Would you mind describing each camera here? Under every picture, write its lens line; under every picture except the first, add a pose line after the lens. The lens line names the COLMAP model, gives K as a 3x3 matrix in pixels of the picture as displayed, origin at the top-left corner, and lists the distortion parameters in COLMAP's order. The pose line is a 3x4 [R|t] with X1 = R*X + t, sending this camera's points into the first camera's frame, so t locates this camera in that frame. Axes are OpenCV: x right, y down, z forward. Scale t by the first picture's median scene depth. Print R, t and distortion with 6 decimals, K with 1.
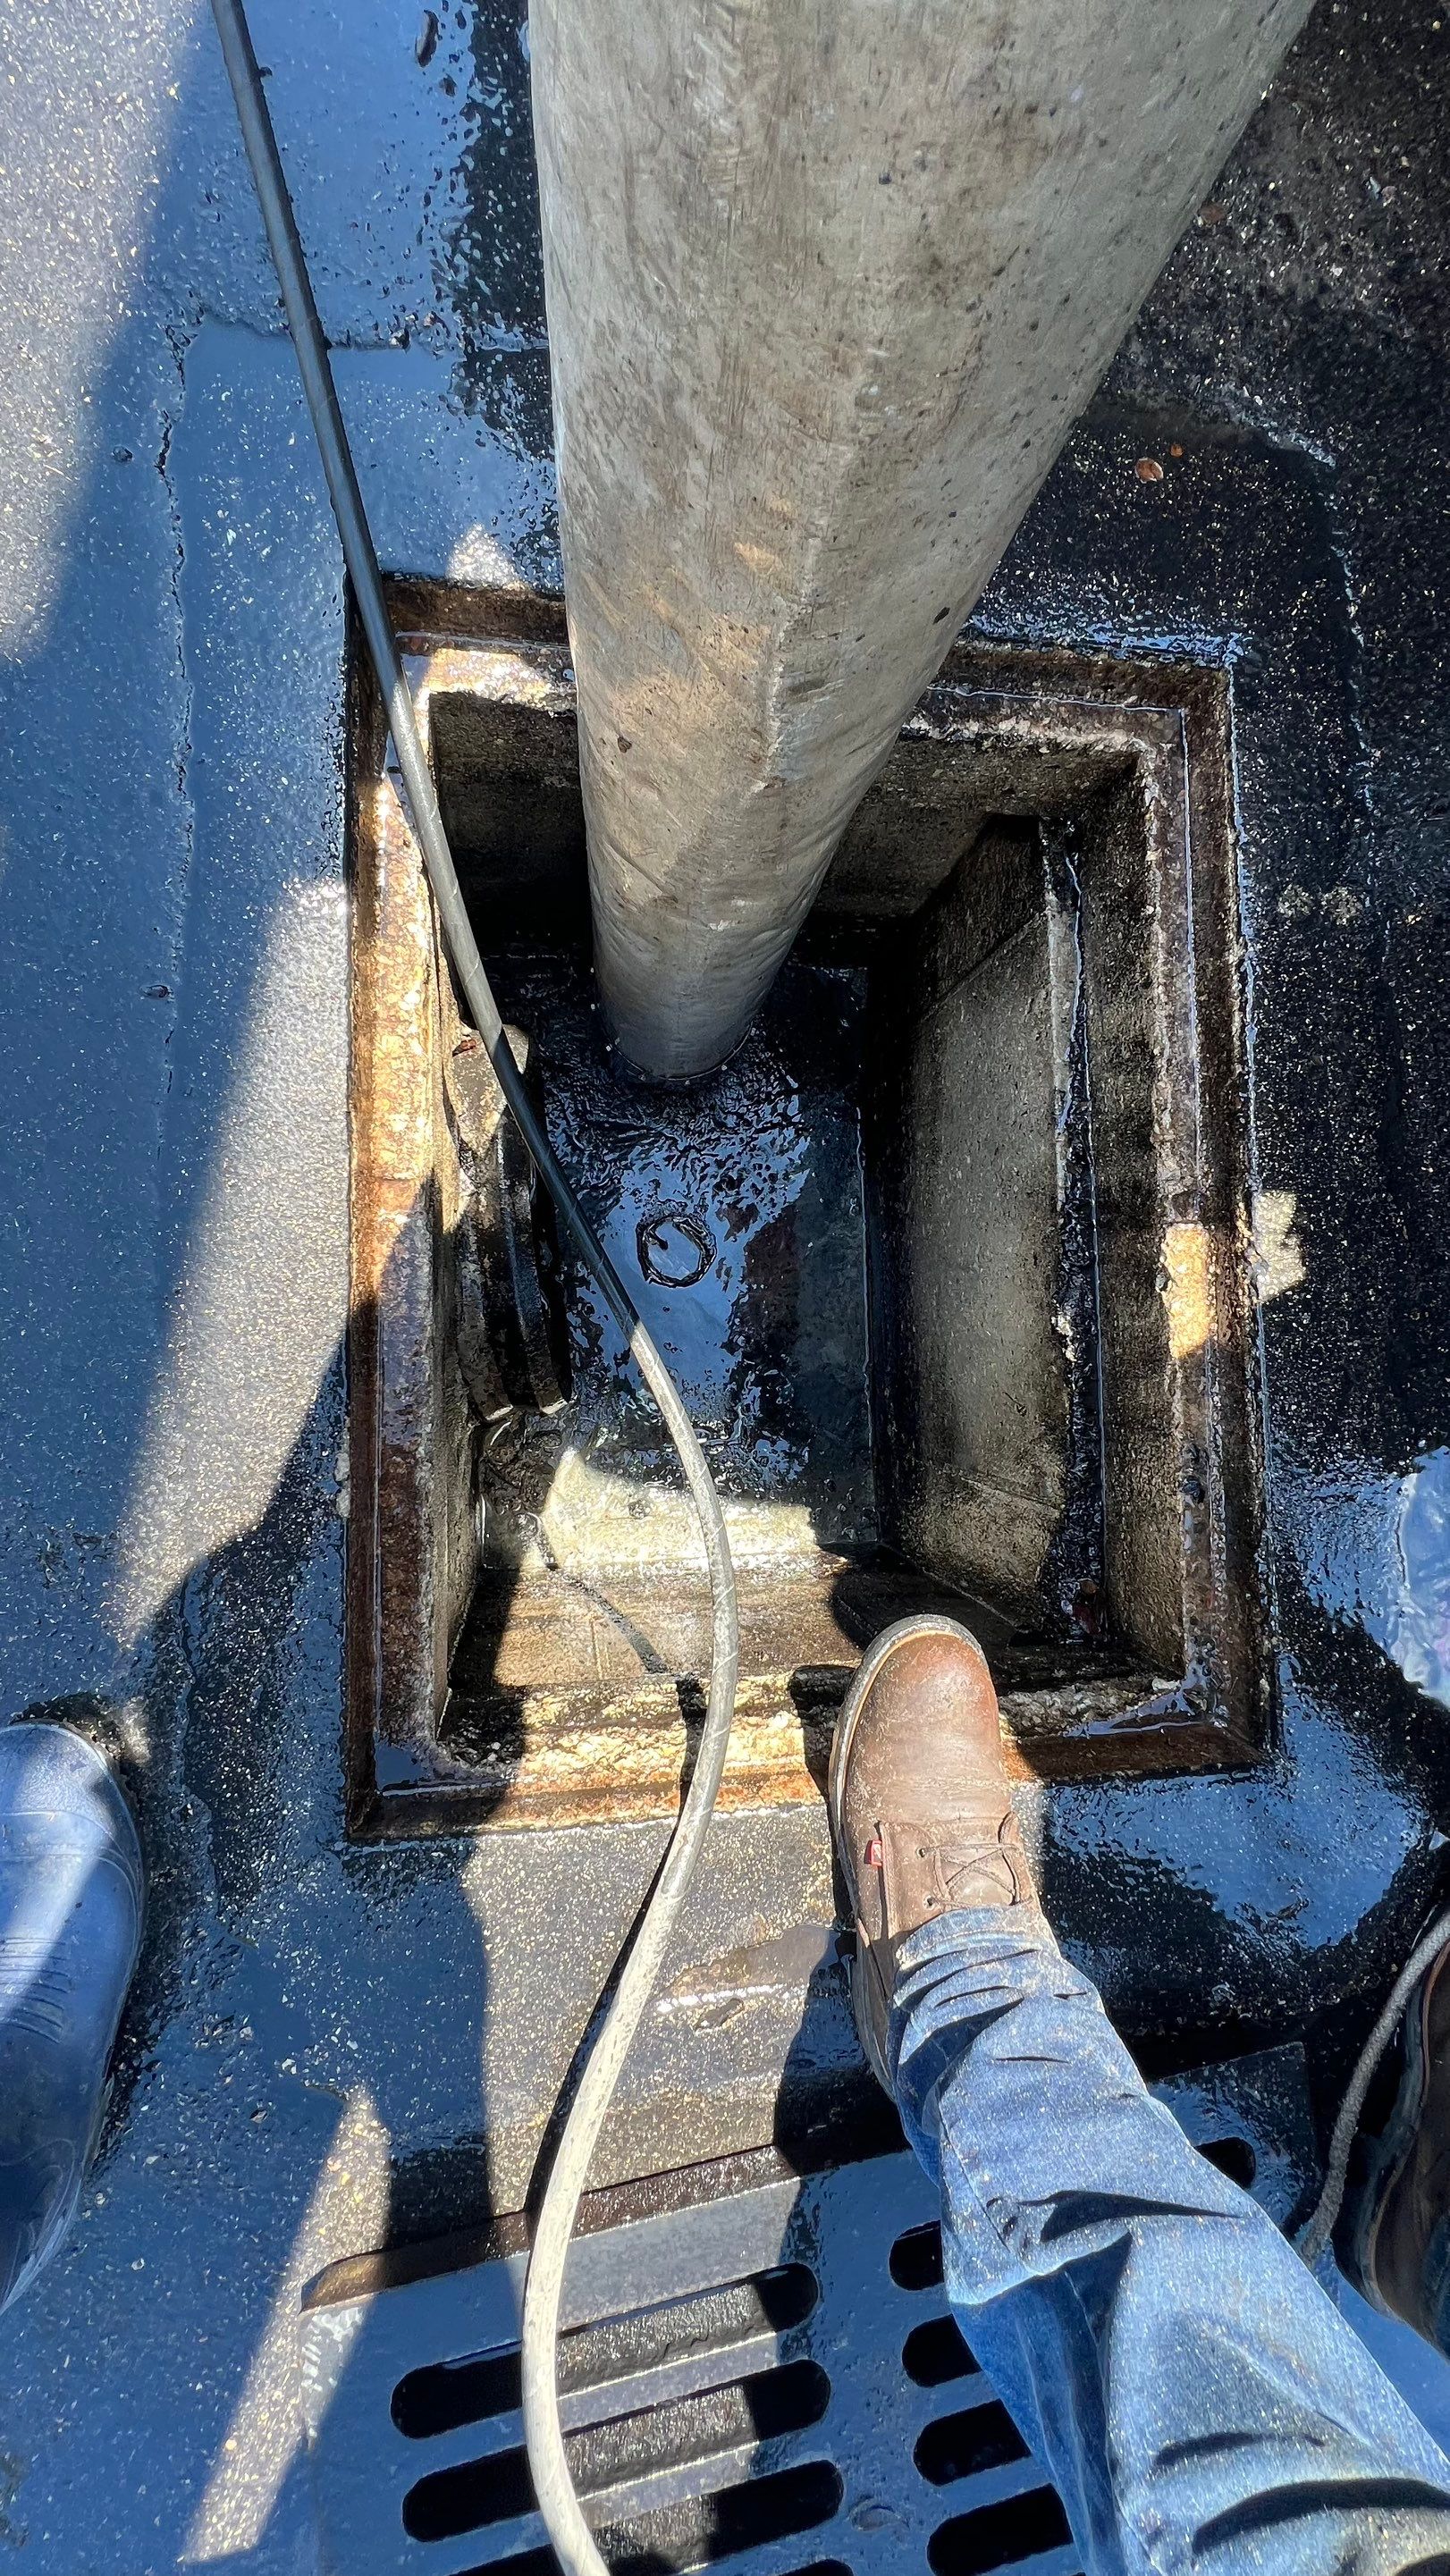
lens RADIAL K [[1009.0, 0, 729.9], [0, 1009.0, 1300.8], [0, 0, 1]] dist [0.001987, 0.000000]
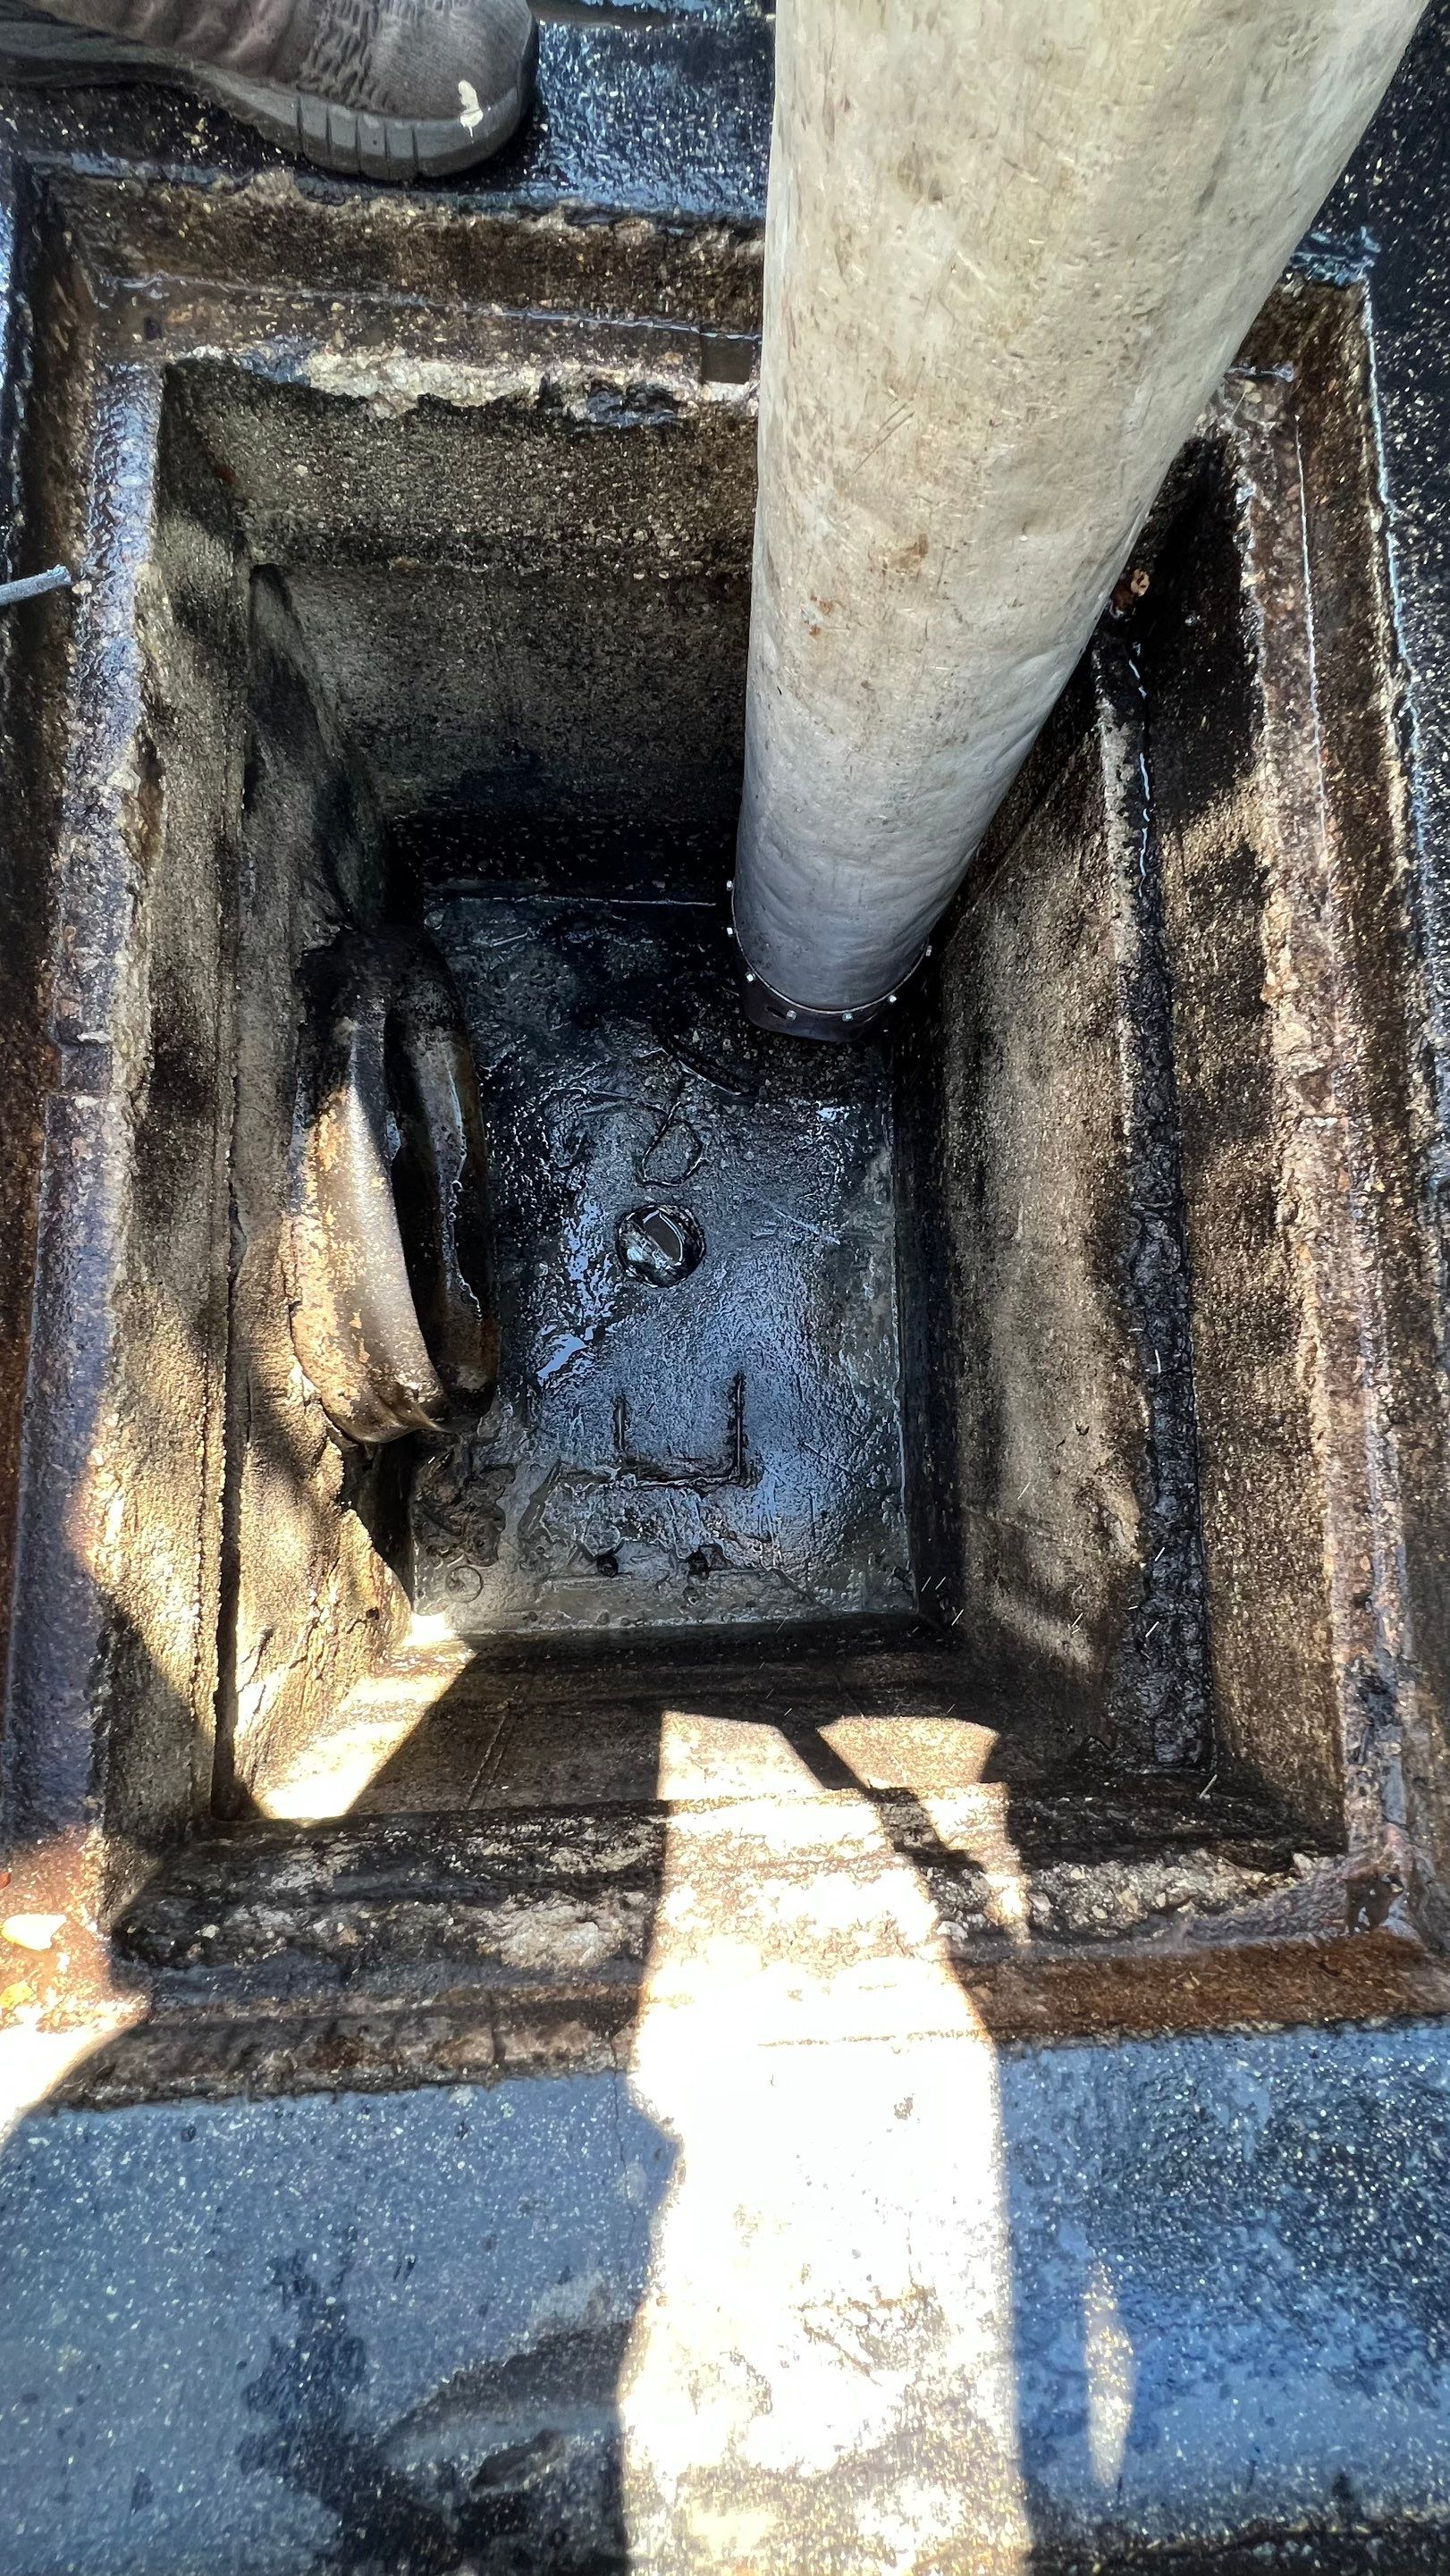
lens RADIAL K [[1009.0, 0, 729.9], [0, 1009.0, 1300.8], [0, 0, 1]] dist [0.001987, 0.000000]
pose [[0.996372, -0.006729, -0.084836, 0.129954], [0.001714, 0.998253, -0.059056, 0.077359], [0.085085, 0.058697, 0.994643, 0.336609]]
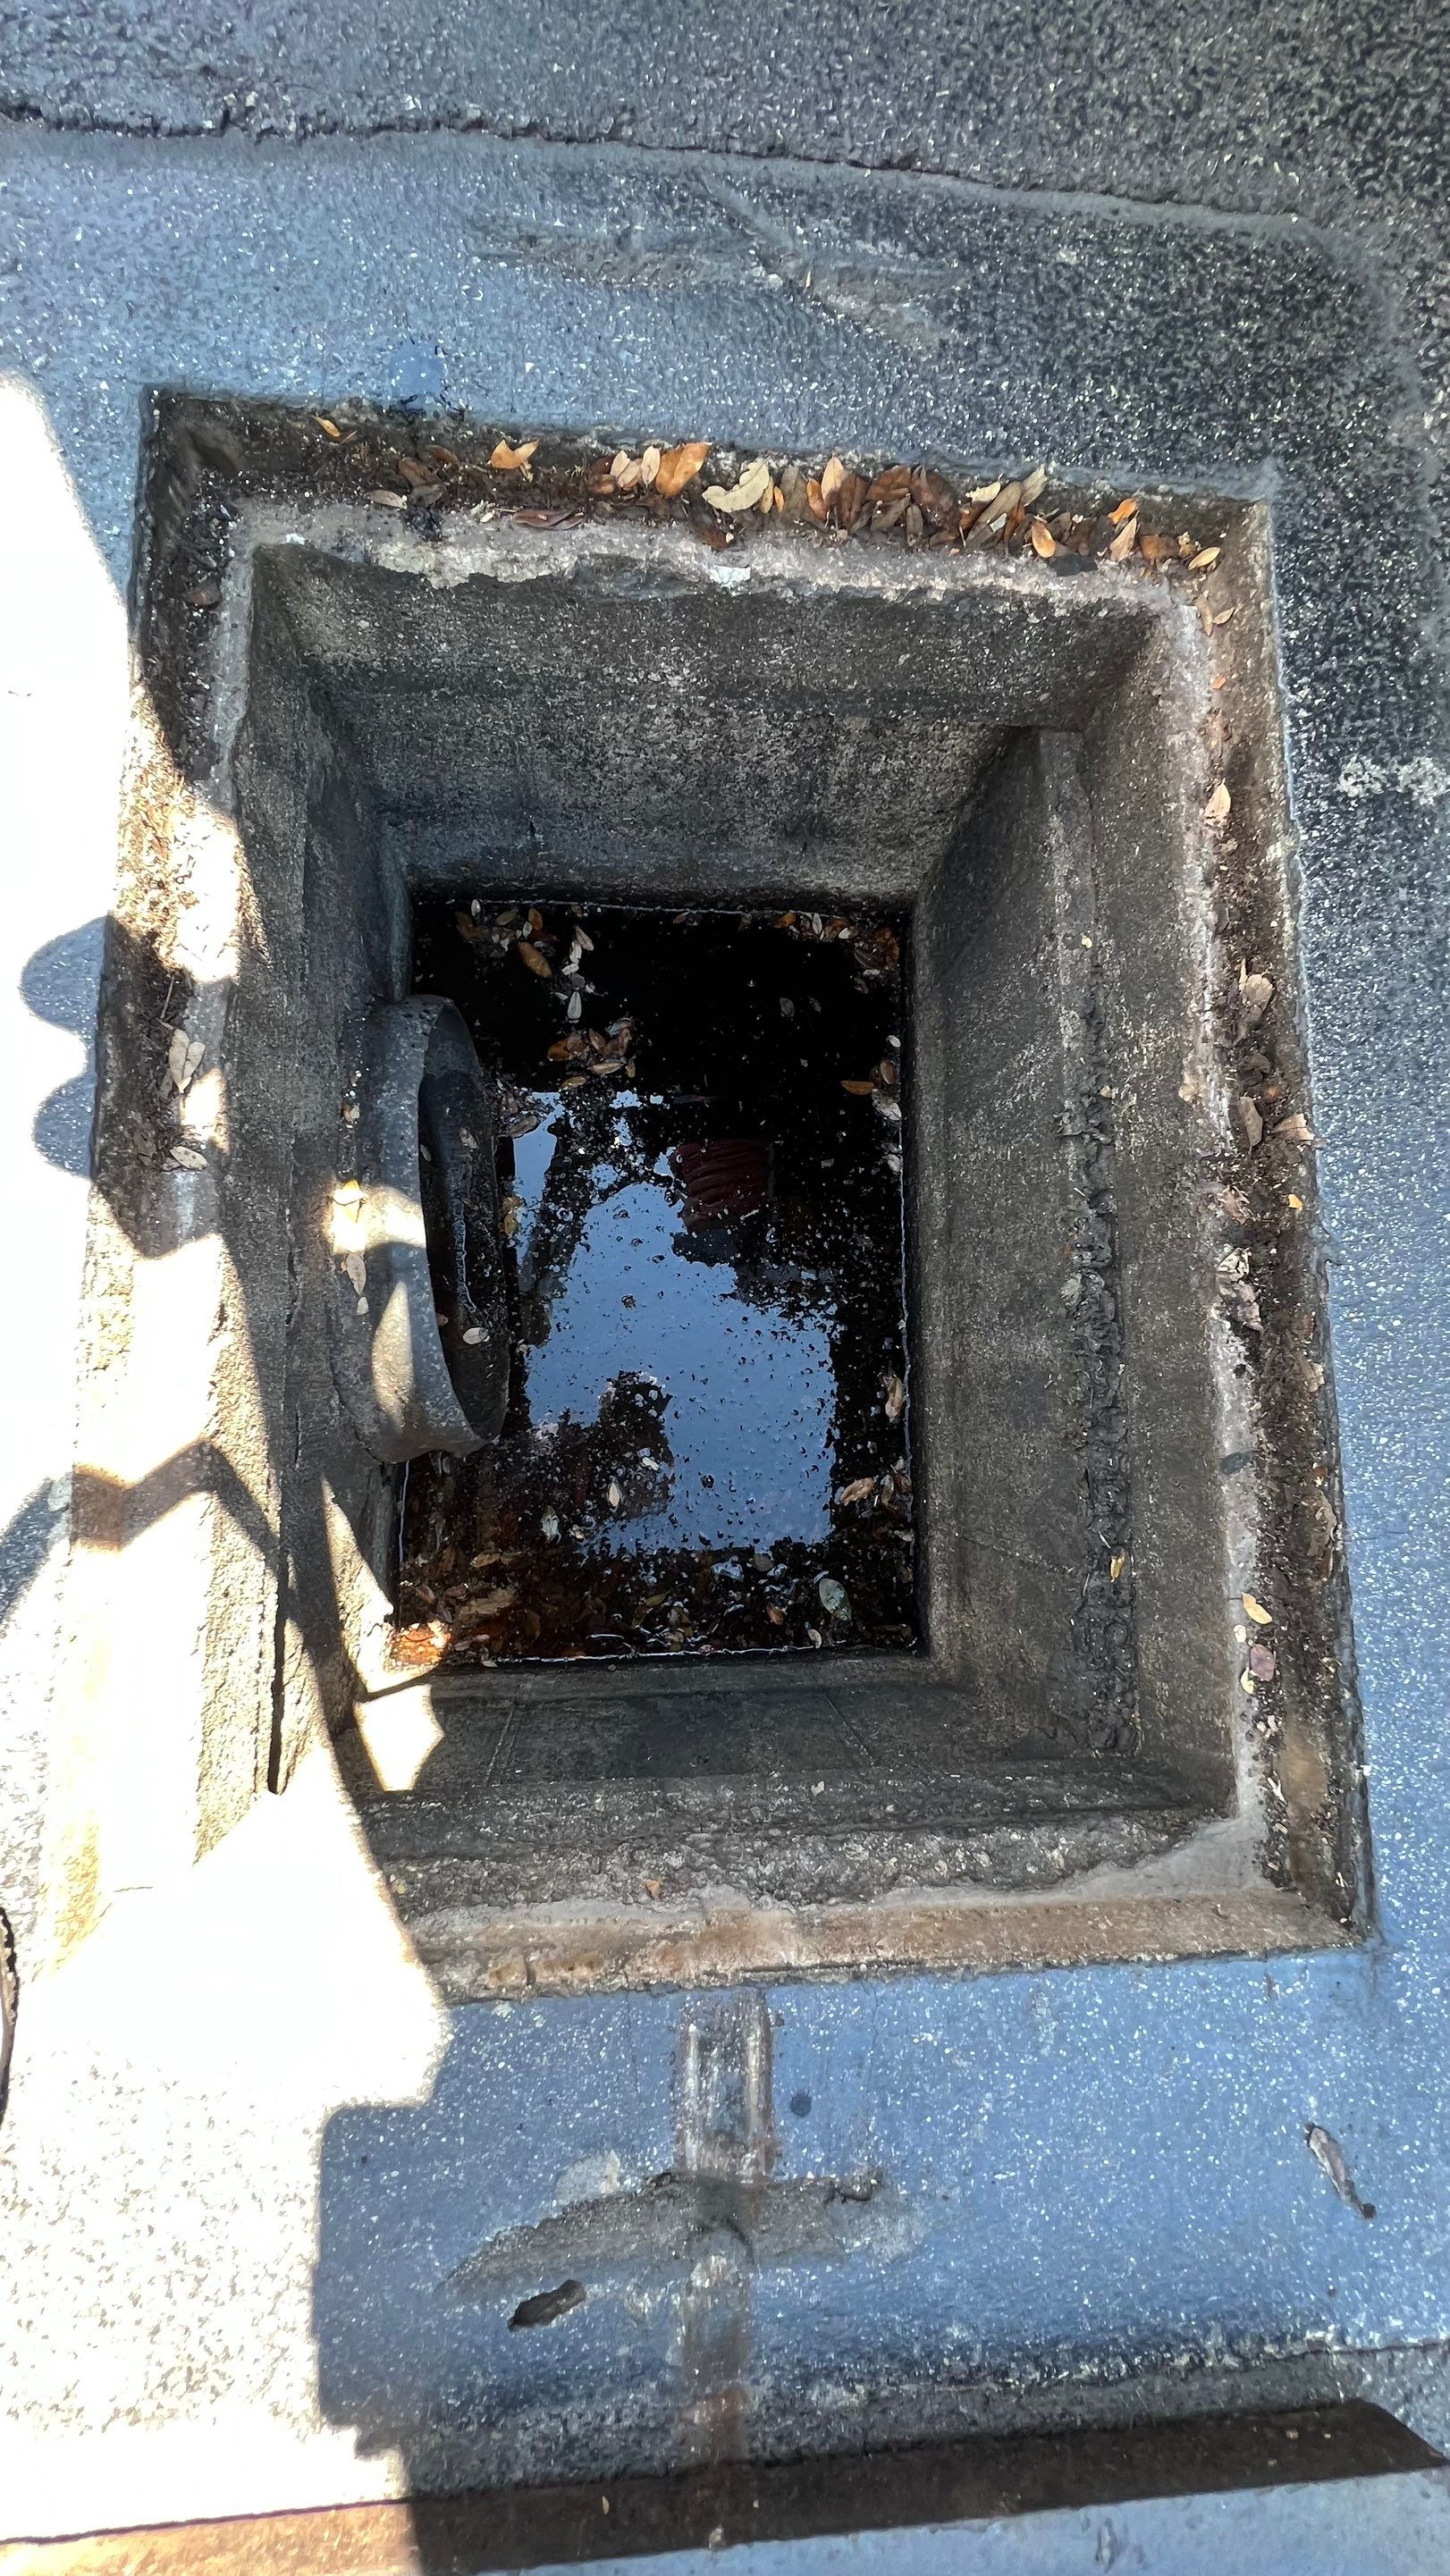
lens RADIAL K [[1009.0, 0, 729.9], [0, 1009.0, 1300.8], [0, 0, 1]] dist [0.001987, 0.000000]
pose [[0.997815, 0.004117, -0.065947, 0.127948], [-0.008626, 0.997632, -0.068240, 0.055936], [0.065510, 0.068659, 0.995487, 0.223353]]
